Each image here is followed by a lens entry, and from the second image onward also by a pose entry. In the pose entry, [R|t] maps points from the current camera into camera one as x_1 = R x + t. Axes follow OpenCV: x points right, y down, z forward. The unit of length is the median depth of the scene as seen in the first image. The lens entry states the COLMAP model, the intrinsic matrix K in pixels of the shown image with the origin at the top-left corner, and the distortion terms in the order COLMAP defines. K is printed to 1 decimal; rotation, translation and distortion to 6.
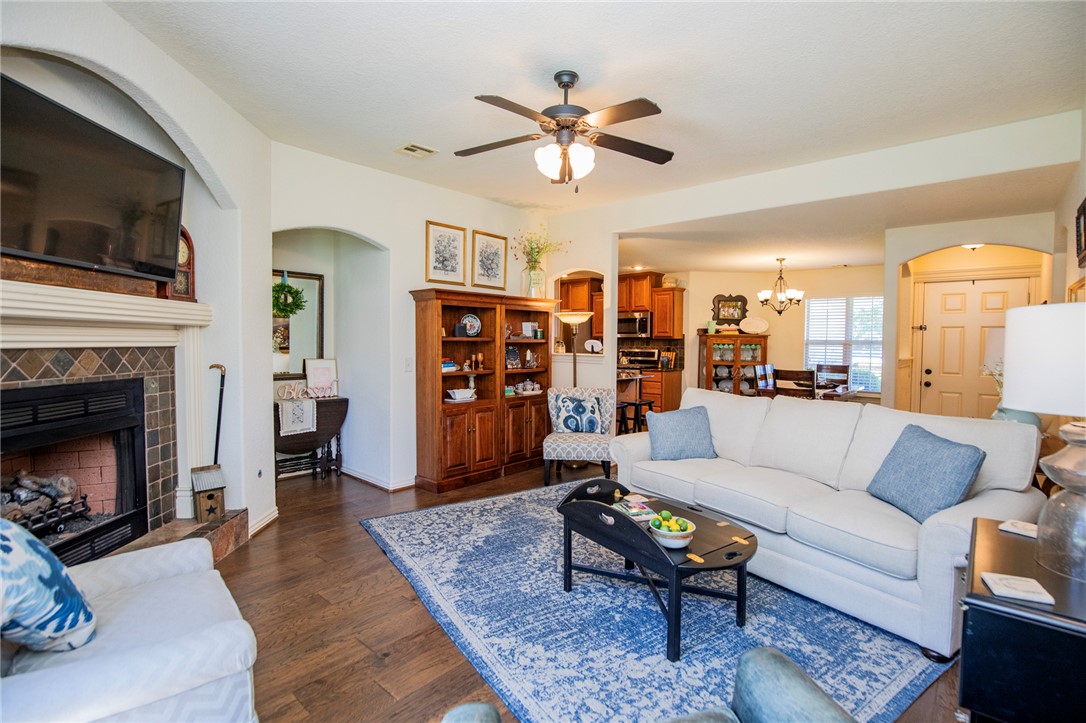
lens RADIAL K [[502.5, 0, 552.3], [0, 502.5, 358.4], [0, 0, 1]] dist [-0.033728, 0.006305]
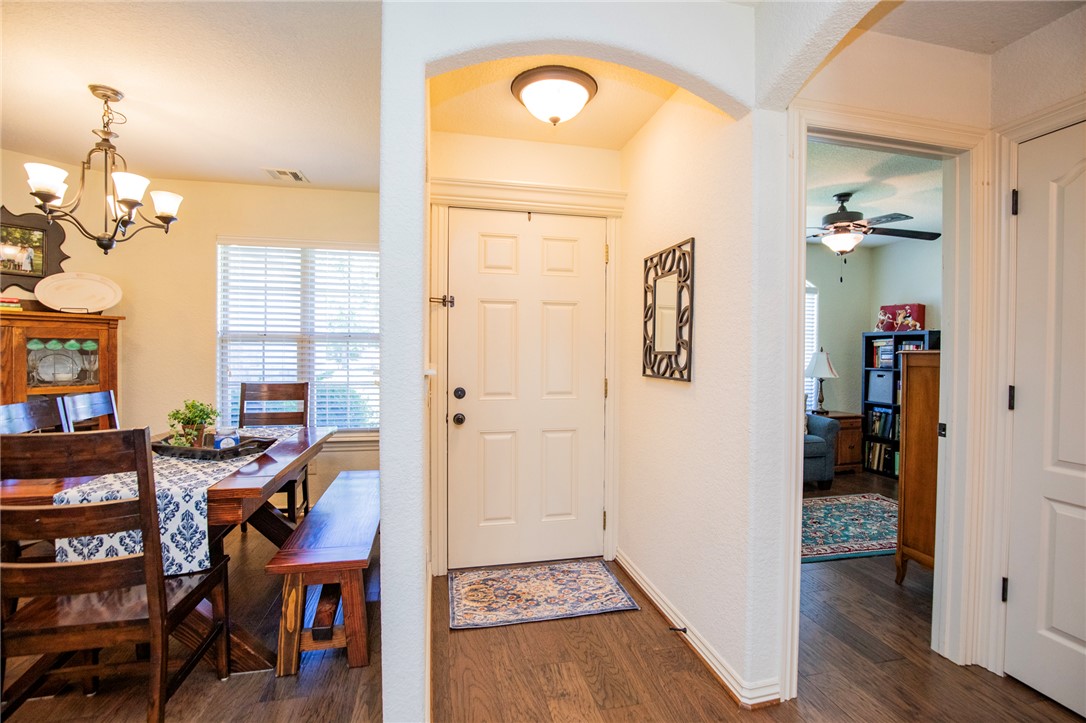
lens RADIAL K [[512.1, 0, 556.0], [0, 512.1, 358.2], [0, 0, 1]] dist [-0.036715, 0.008766]
pose [[0.575897, -0.019840, 0.817282, 0.294032], [0.027713, 0.999605, 0.004738, -0.004851], [-0.817053, 0.019920, 0.576219, 0.456072]]
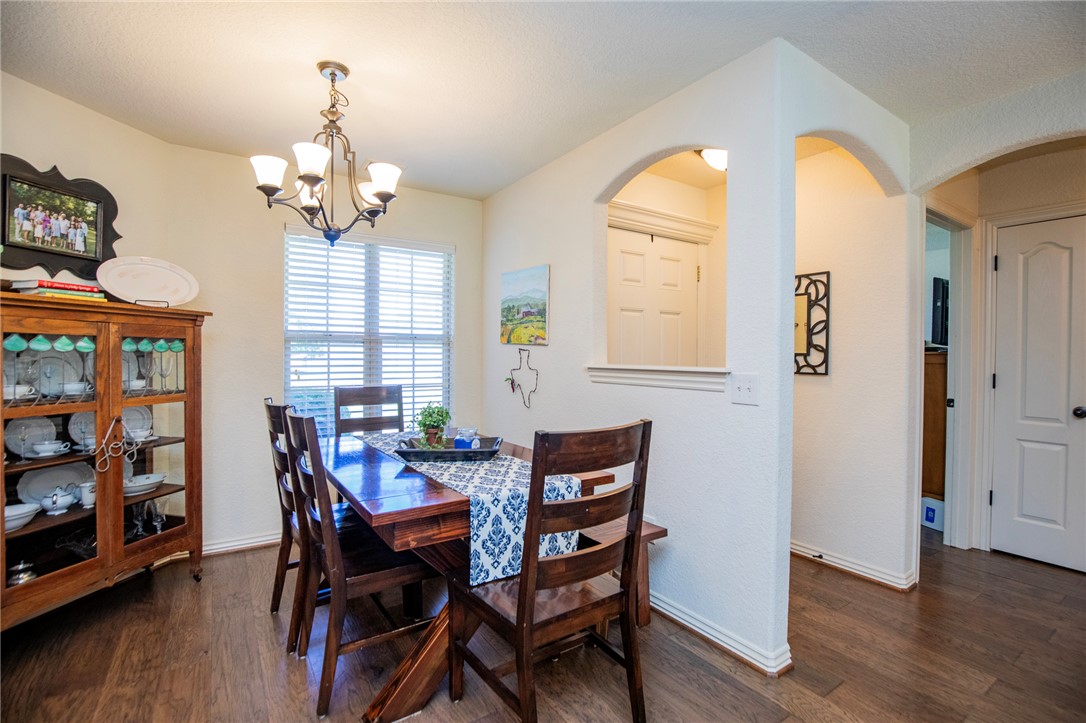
lens RADIAL K [[489.8, 0, 545.5], [0, 489.8, 349.3], [0, 0, 1]] dist [-0.037190, 0.000697]
pose [[0.244917, -0.005081, 0.969531, 0.162145], [0.029274, 0.999569, -0.002157, -0.013397], [-0.969102, 0.028911, 0.244960, 0.670066]]
